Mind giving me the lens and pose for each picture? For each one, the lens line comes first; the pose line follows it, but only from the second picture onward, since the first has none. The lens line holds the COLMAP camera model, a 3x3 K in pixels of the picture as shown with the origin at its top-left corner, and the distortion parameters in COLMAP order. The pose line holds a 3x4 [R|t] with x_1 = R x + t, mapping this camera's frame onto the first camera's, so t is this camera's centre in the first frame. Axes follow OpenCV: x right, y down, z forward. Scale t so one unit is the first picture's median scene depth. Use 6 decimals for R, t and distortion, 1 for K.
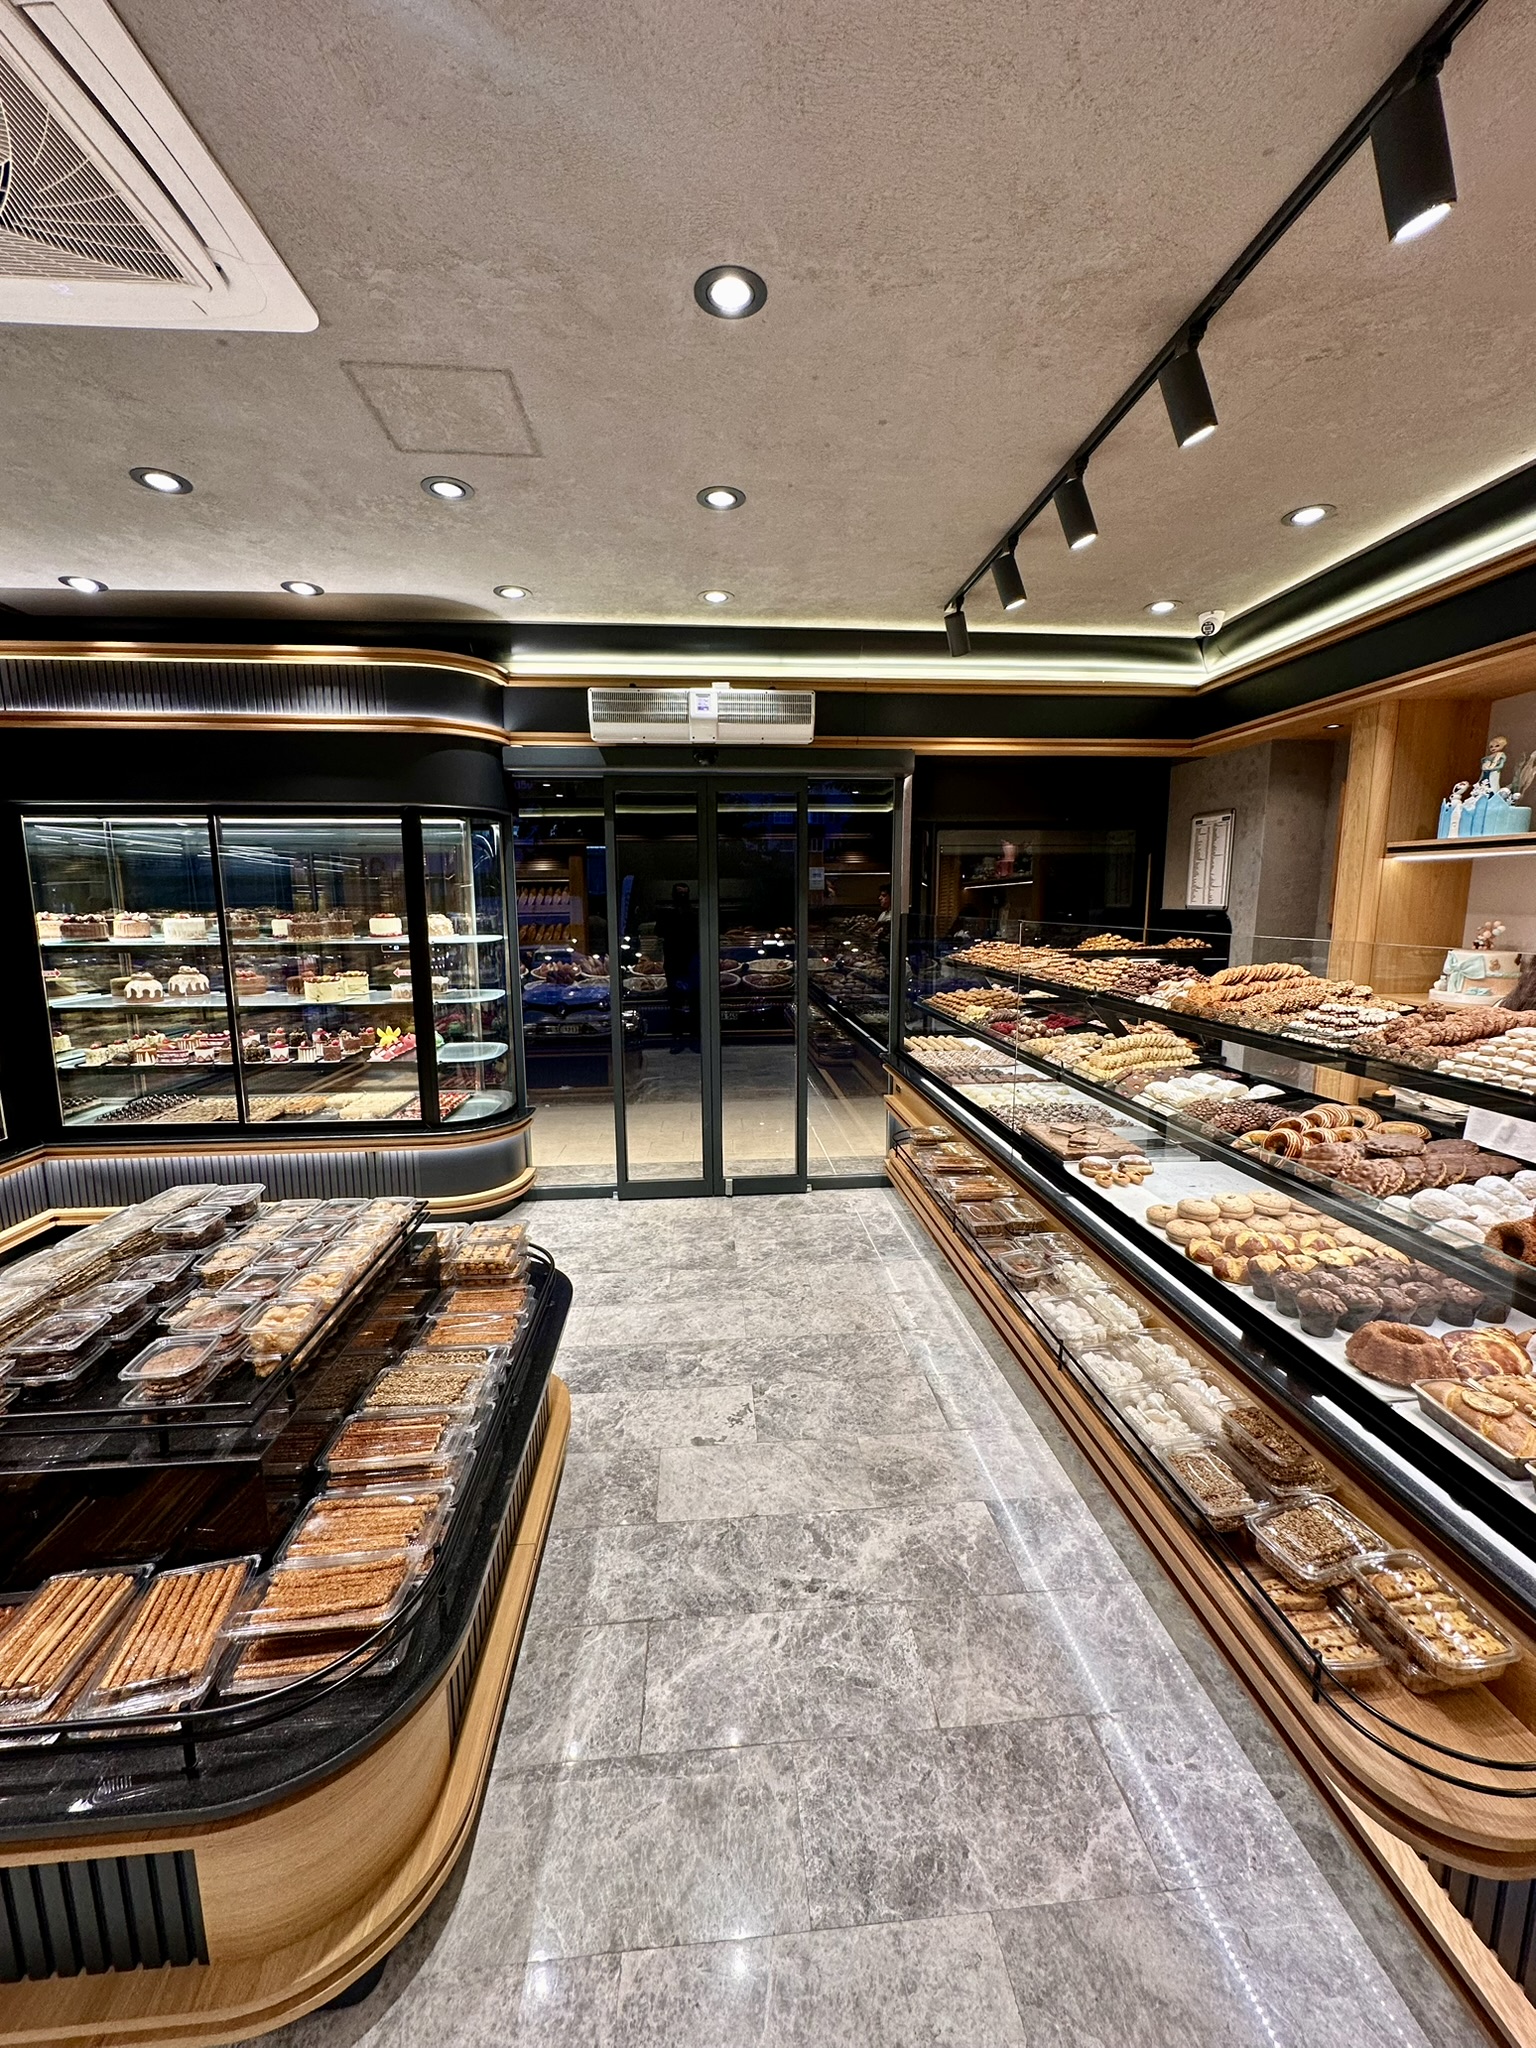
lens RADIAL K [[817.0, 0, 770.5], [0, 817.0, 1026.0], [0, 0, 1]] dist [-0.002123, -0.000159]
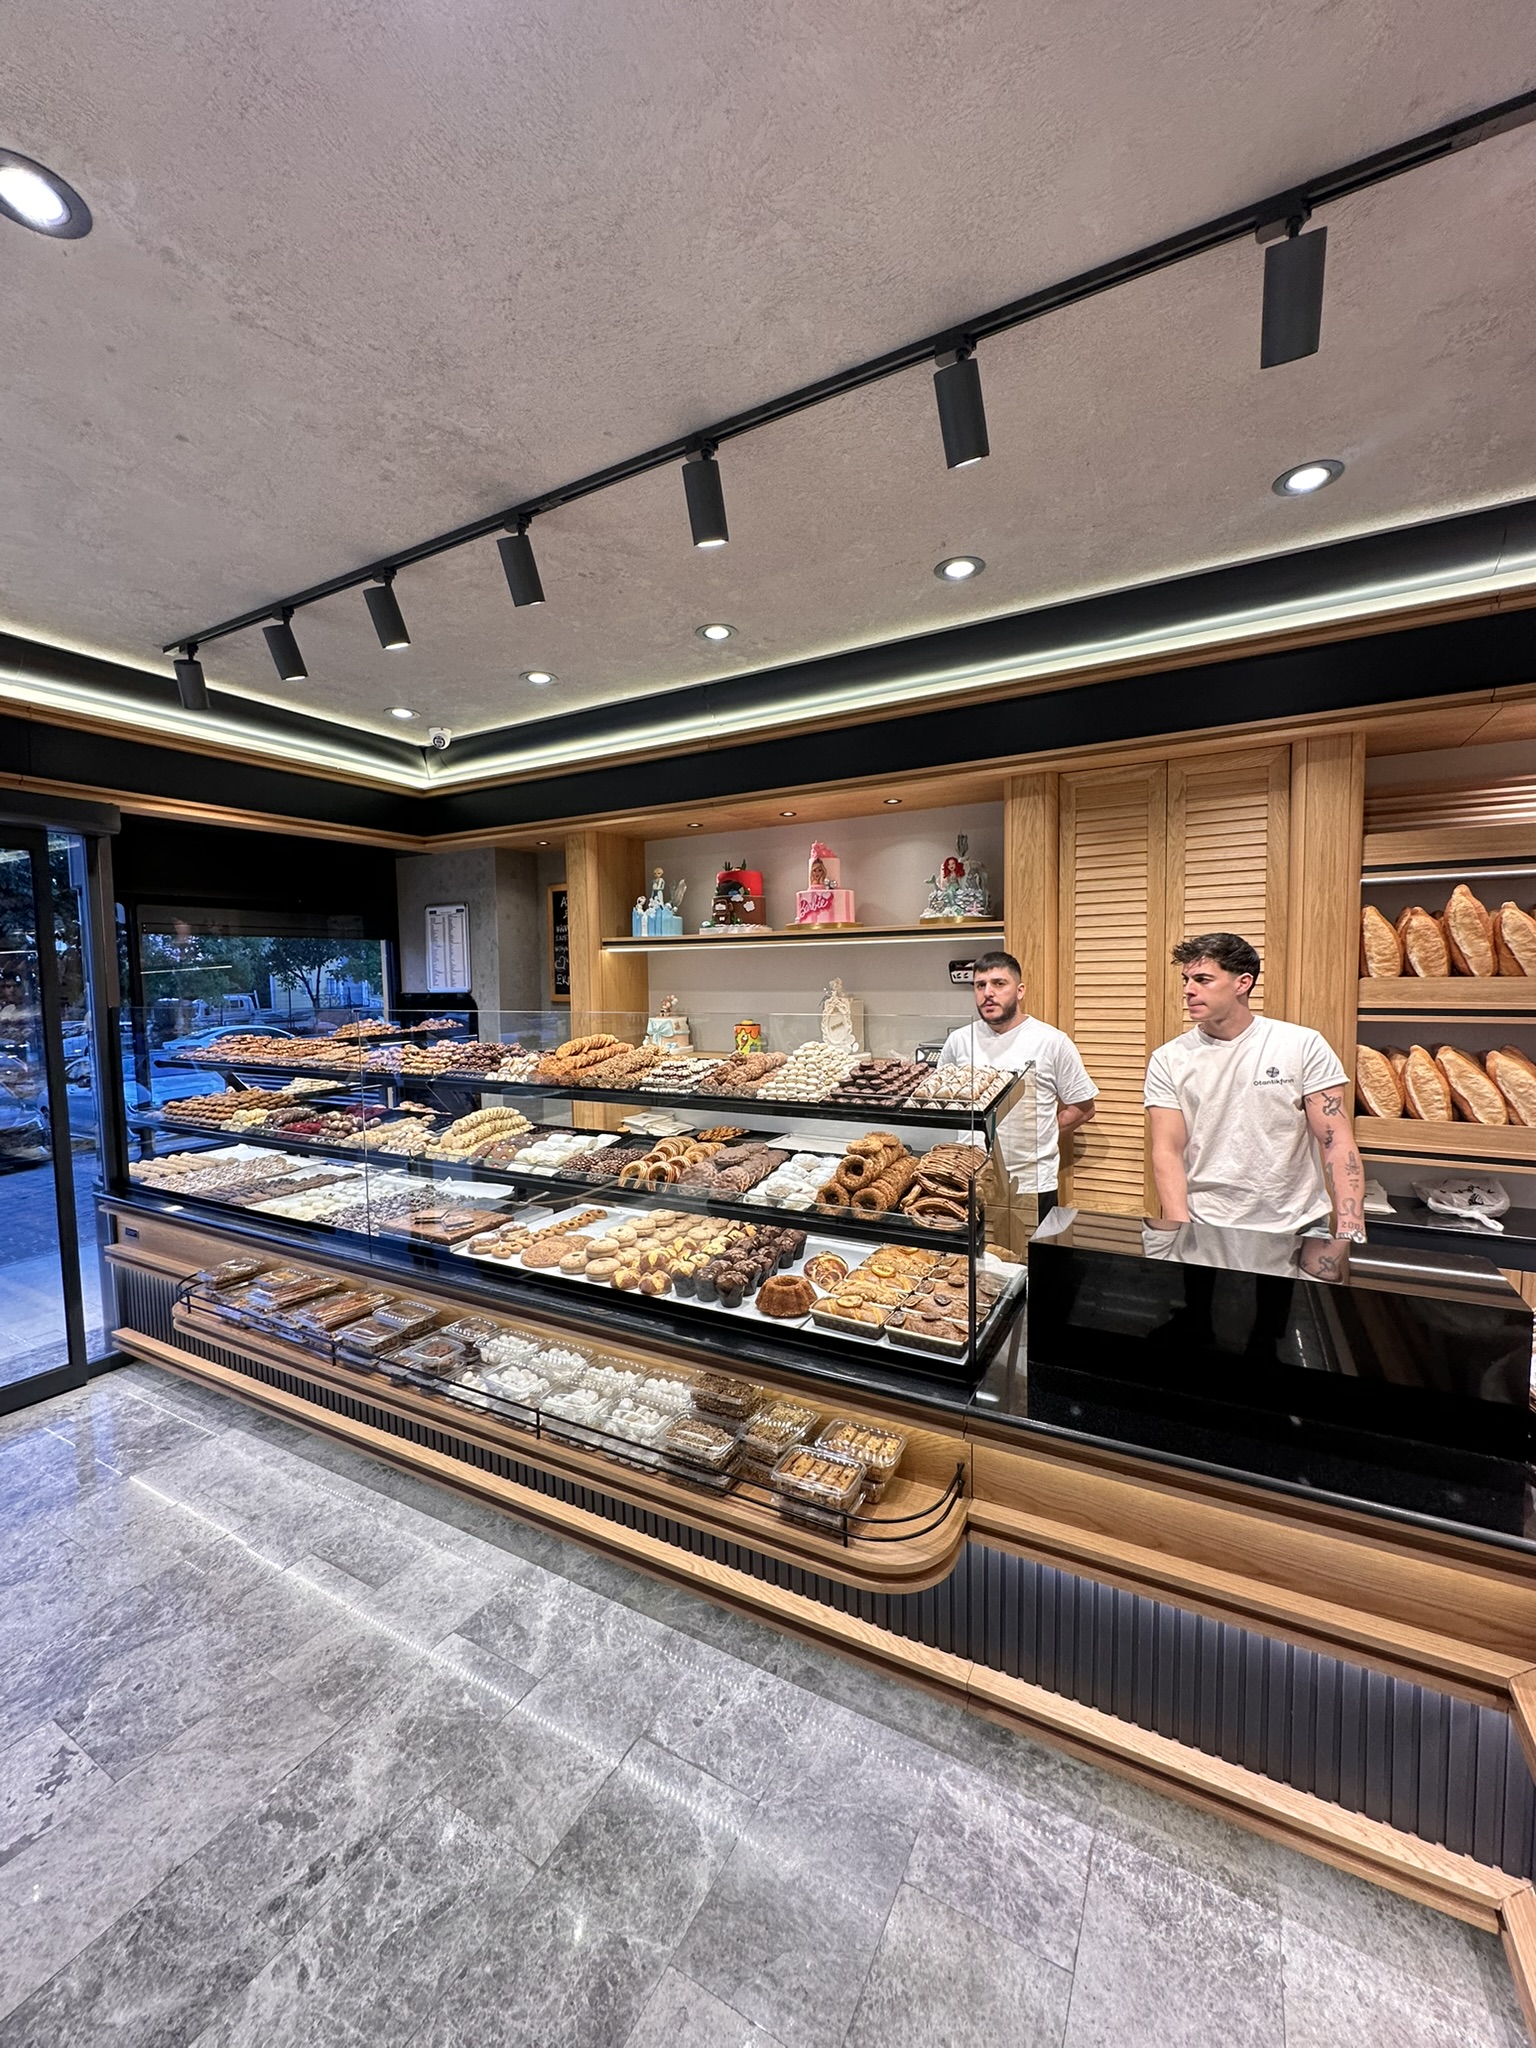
lens RADIAL K [[817.0, 0, 770.5], [0, 817.0, 1026.0], [0, 0, 1]] dist [-0.002123, -0.000159]
pose [[0.558655, -0.059270, 0.827280, -0.212909], [0.141430, 0.989642, -0.024604, -0.018857], [-0.817253, 0.130748, 0.561251, 0.080491]]
